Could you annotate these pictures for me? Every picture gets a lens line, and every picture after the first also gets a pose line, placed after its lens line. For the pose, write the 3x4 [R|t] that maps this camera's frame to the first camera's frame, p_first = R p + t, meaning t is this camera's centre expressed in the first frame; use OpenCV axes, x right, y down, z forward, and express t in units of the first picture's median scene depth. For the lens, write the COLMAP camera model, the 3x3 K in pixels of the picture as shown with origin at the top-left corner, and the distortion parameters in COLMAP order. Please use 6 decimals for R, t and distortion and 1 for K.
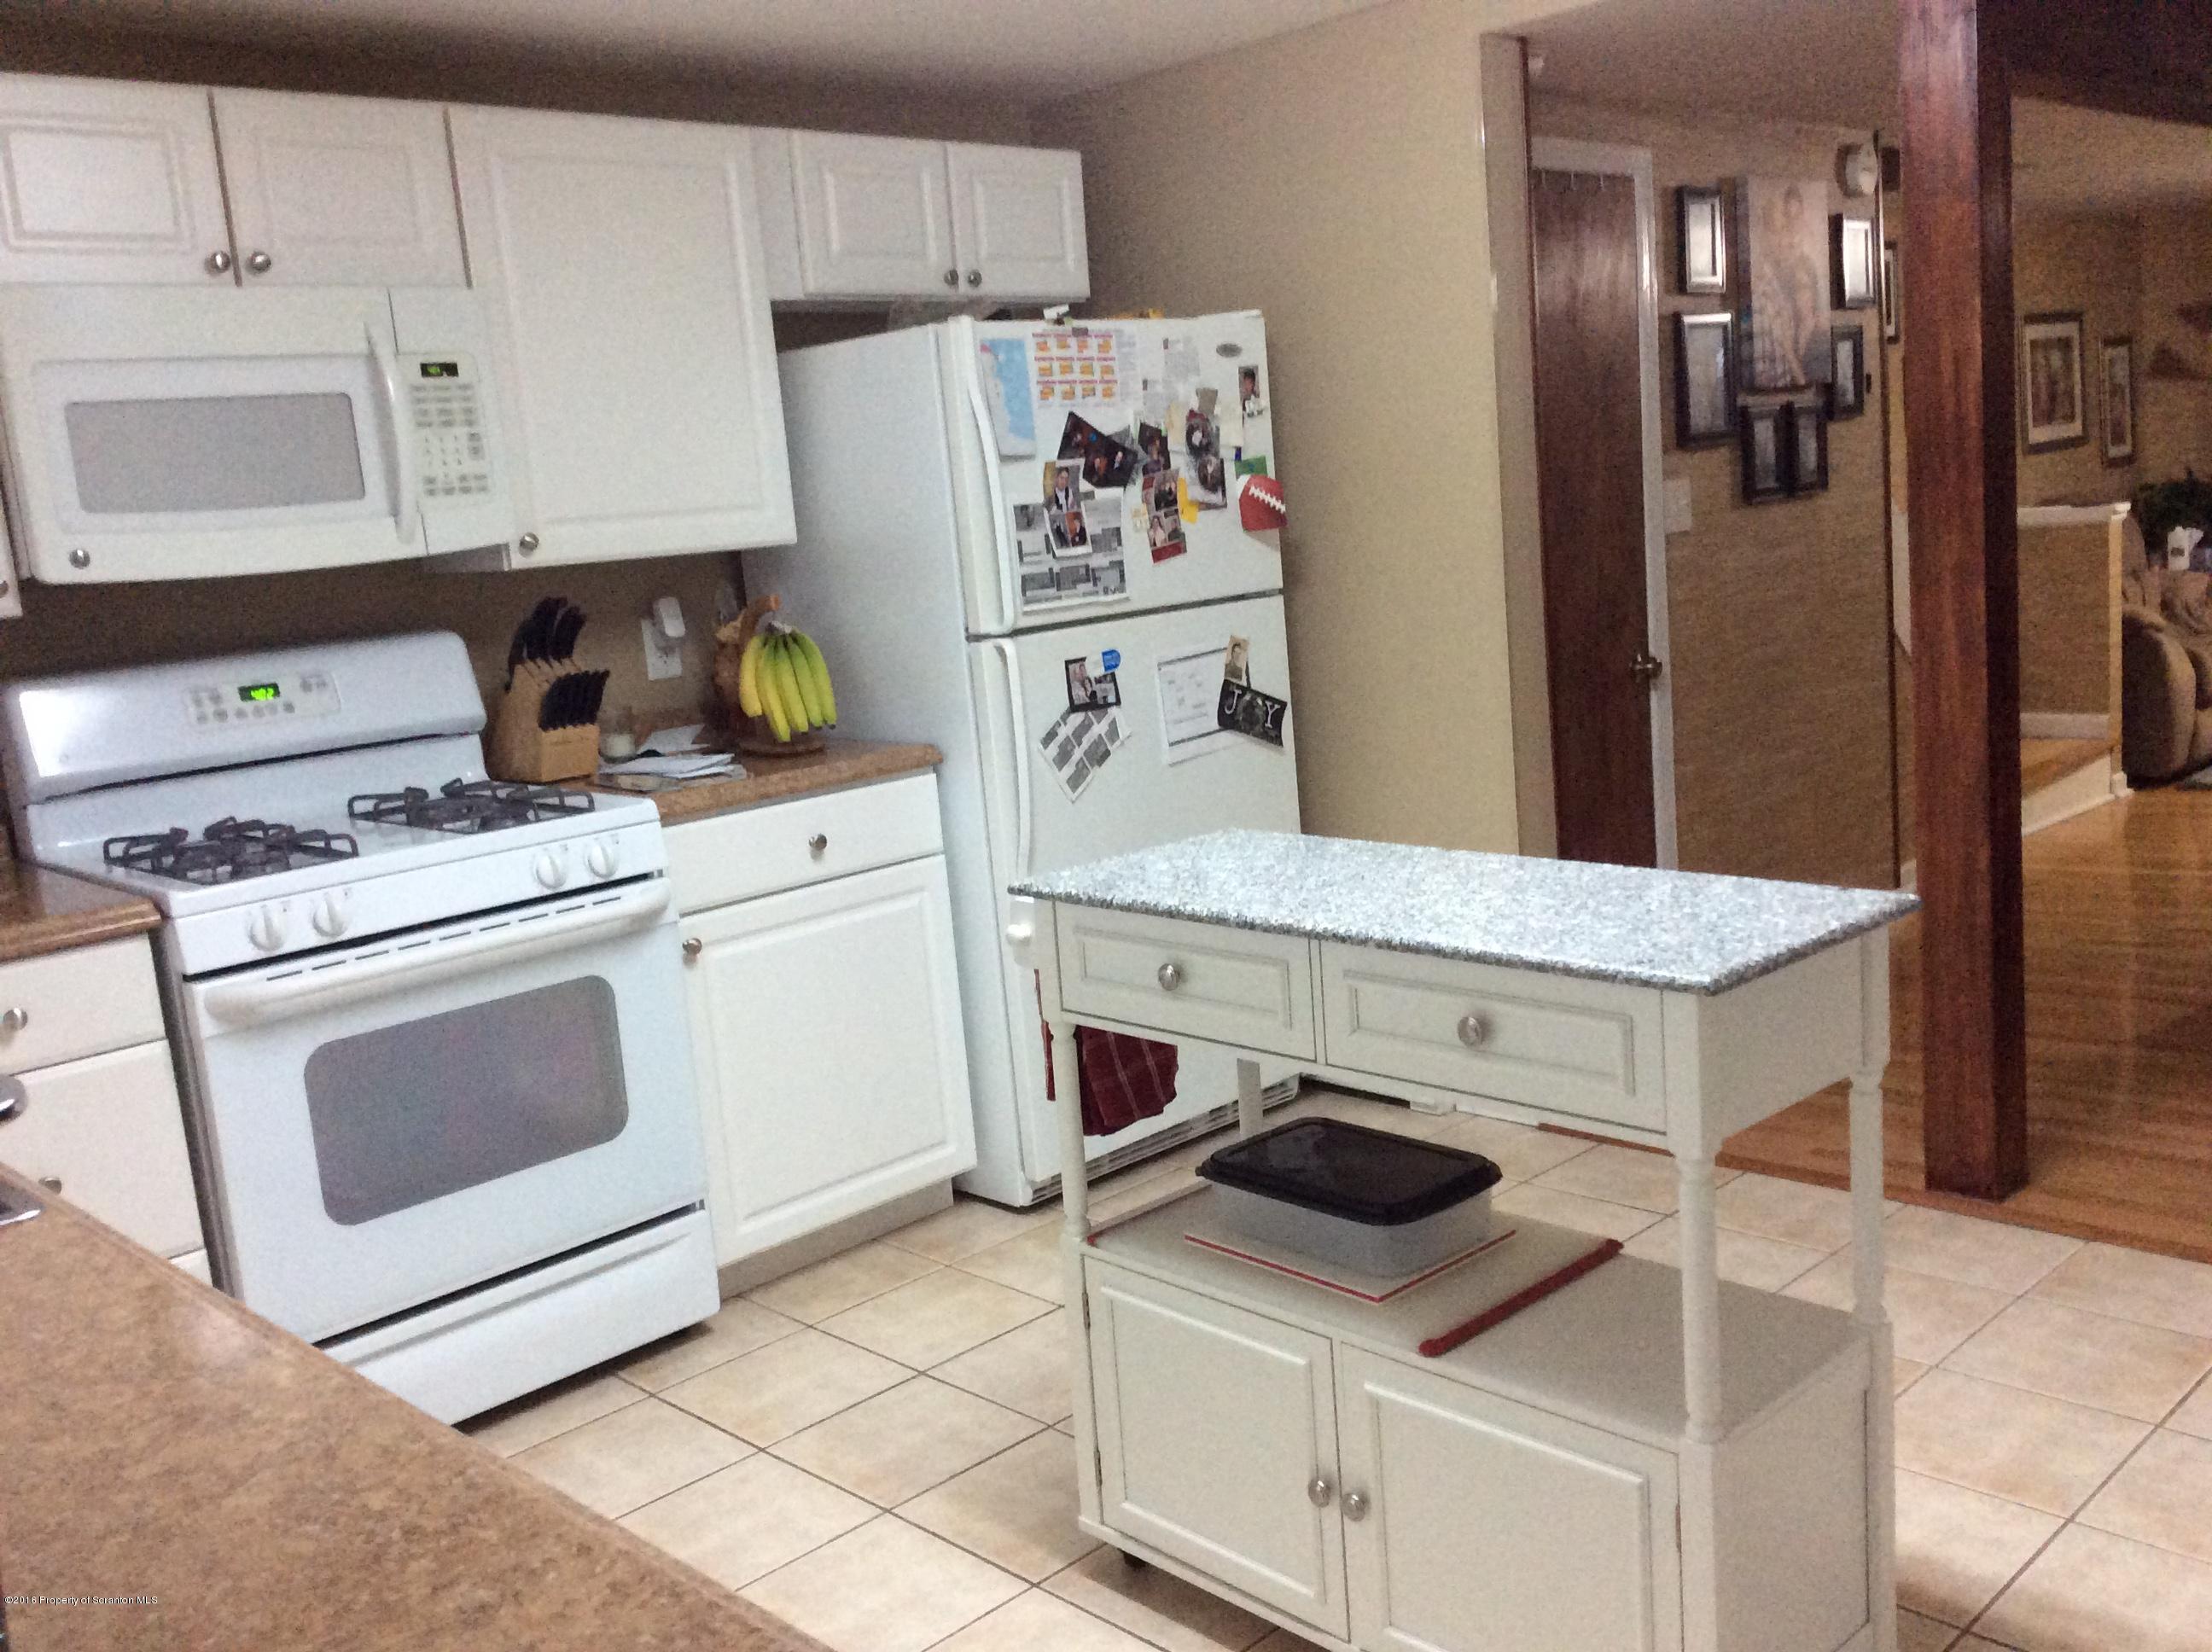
lens RADIAL K [[1964.6, 0, 1106.0], [0, 1964.6, 826.0], [0, 0, 1]] dist [0.101780, -0.212532]
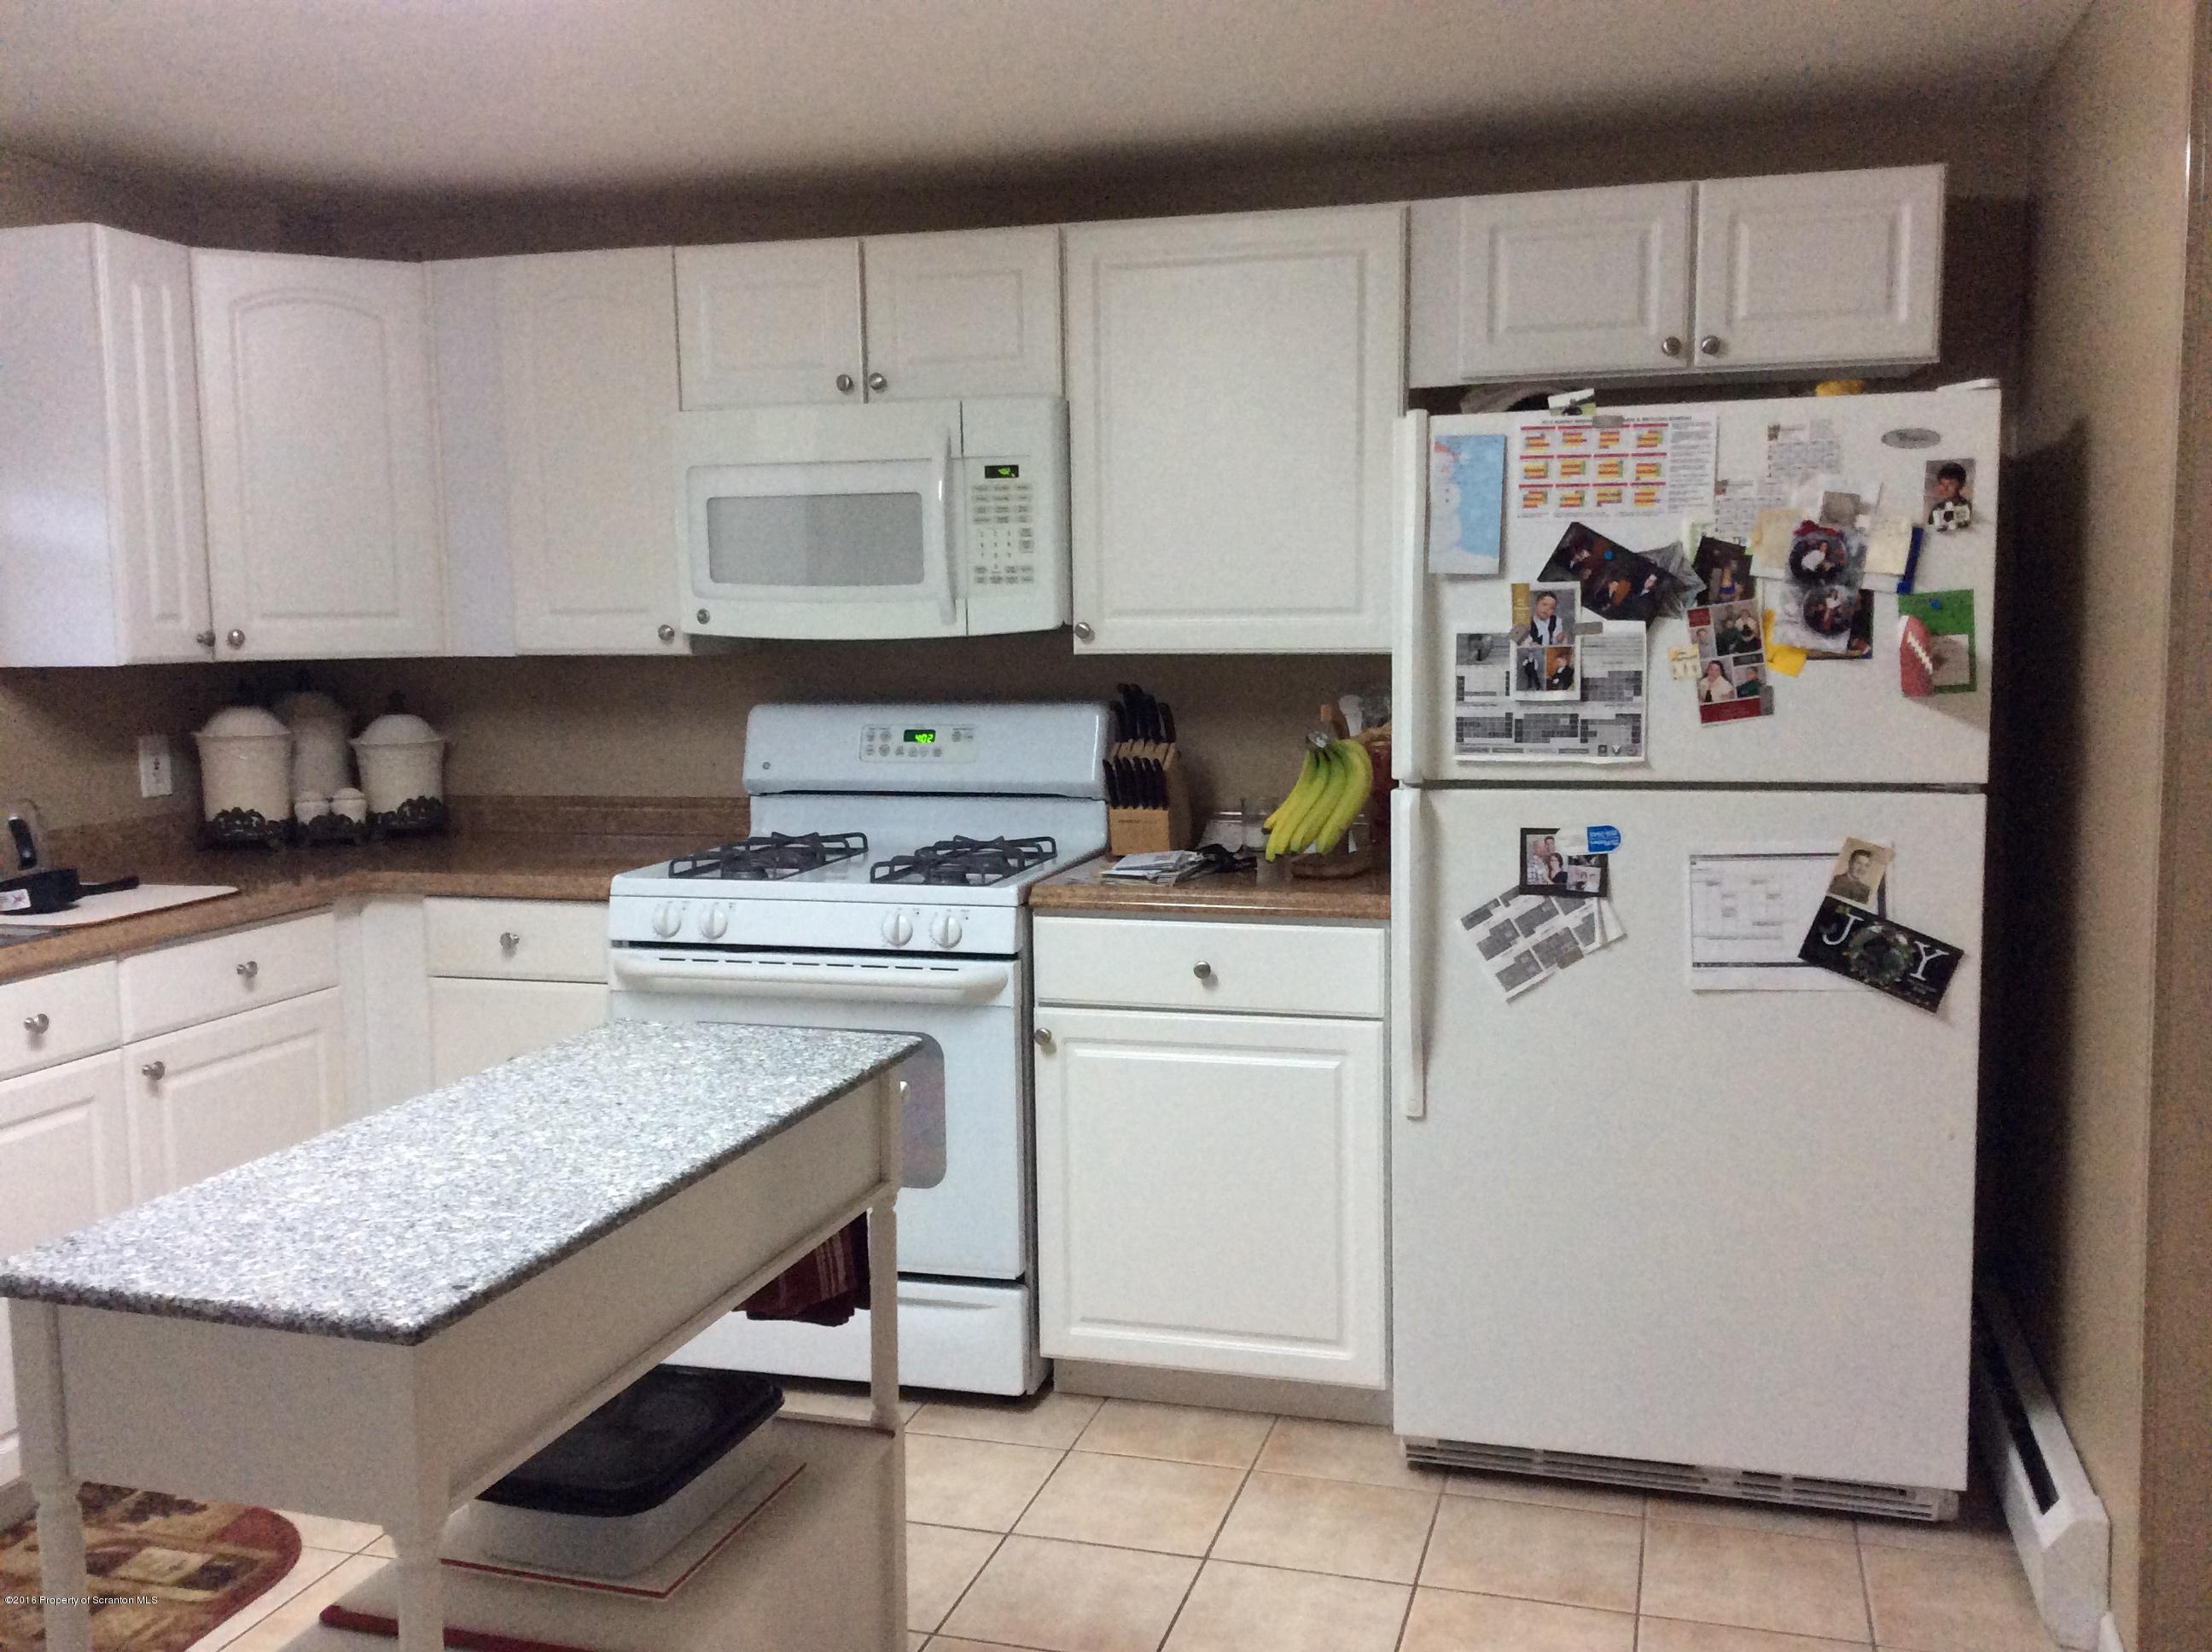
lens RADIAL K [[1964.6, 0, 1106.0], [0, 1964.6, 826.0], [0, 0, 1]] dist [0.101780, -0.212532]
pose [[0.494856, 0.171549, -0.851874, 0.580857], [-0.177380, 0.979621, 0.094233, -0.130555], [0.850679, 0.104473, 0.515200, 0.438235]]
